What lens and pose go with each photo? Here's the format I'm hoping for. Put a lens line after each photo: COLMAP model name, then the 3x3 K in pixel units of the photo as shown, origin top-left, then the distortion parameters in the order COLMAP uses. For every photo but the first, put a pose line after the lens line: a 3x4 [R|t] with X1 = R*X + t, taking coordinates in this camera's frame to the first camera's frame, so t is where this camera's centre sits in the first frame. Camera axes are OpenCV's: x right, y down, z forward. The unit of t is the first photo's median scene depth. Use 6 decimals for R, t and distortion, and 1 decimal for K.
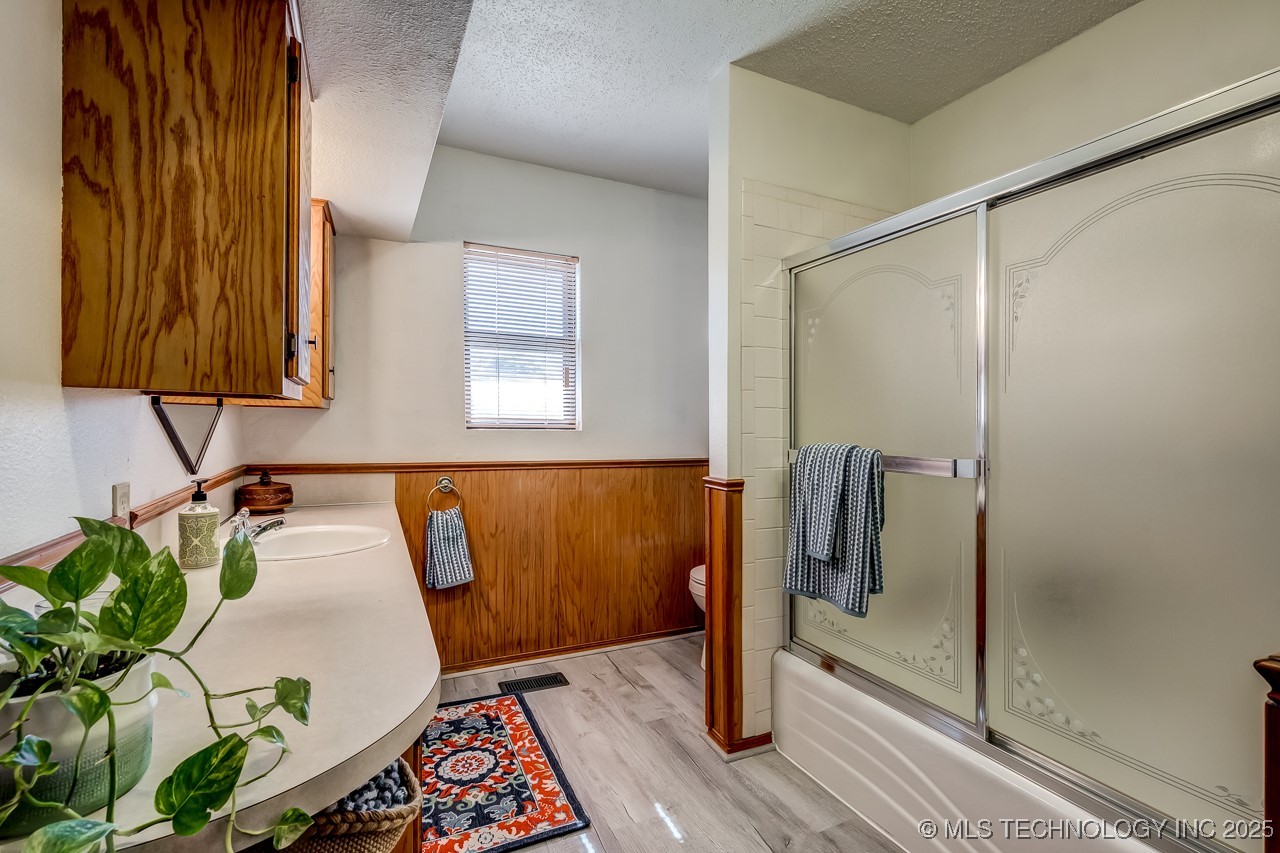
lens RADIAL K [[568.9, 0, 627.7], [0, 568.9, 439.4], [0, 0, 1]] dist [-0.002872, -0.000078]
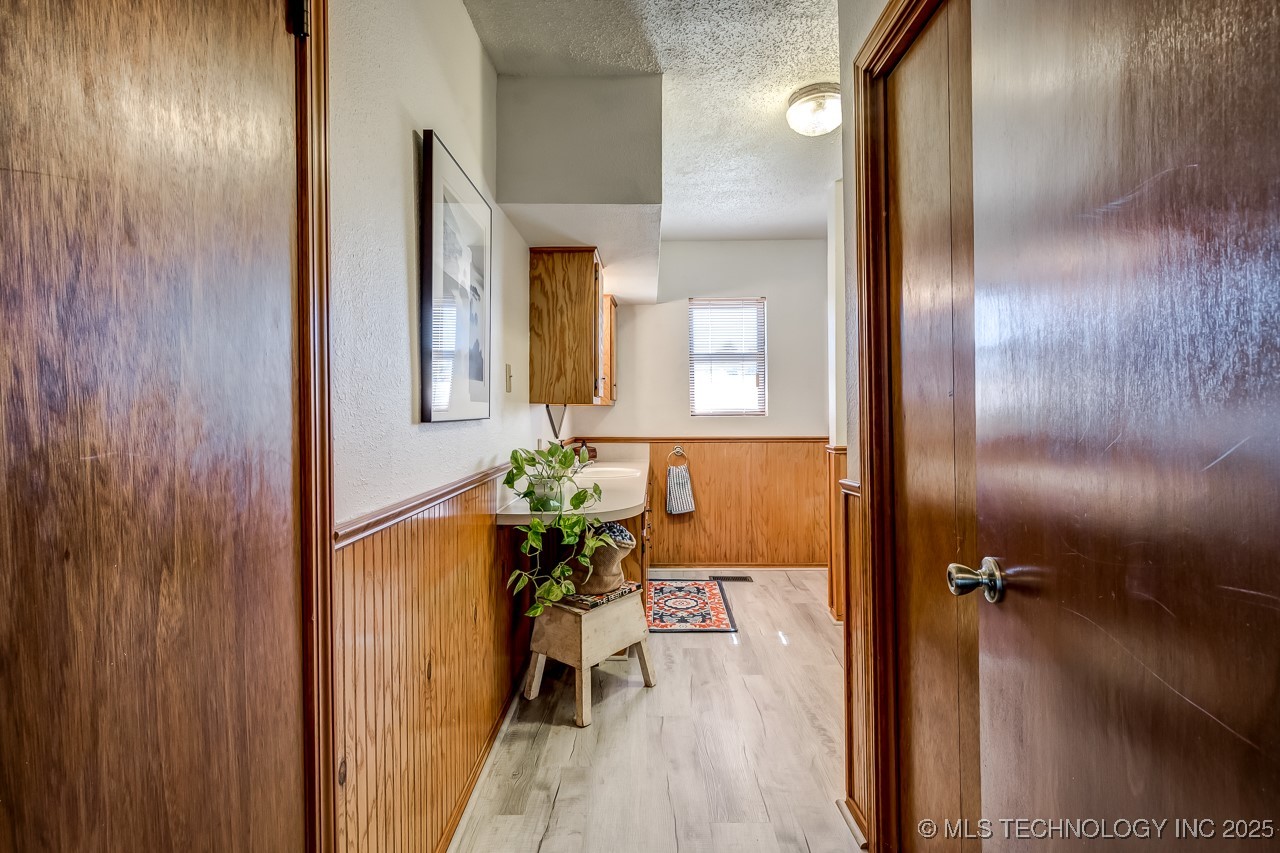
lens RADIAL K [[568.9, 0, 641.2], [0, 568.9, 423.2], [0, 0, 1]] dist [-0.002872, -0.000078]
pose [[0.899174, -0.006383, -0.437545, 0.384306], [0.003796, 0.999970, -0.006786, 0.015349], [0.437575, 0.004441, 0.899171, -0.657856]]
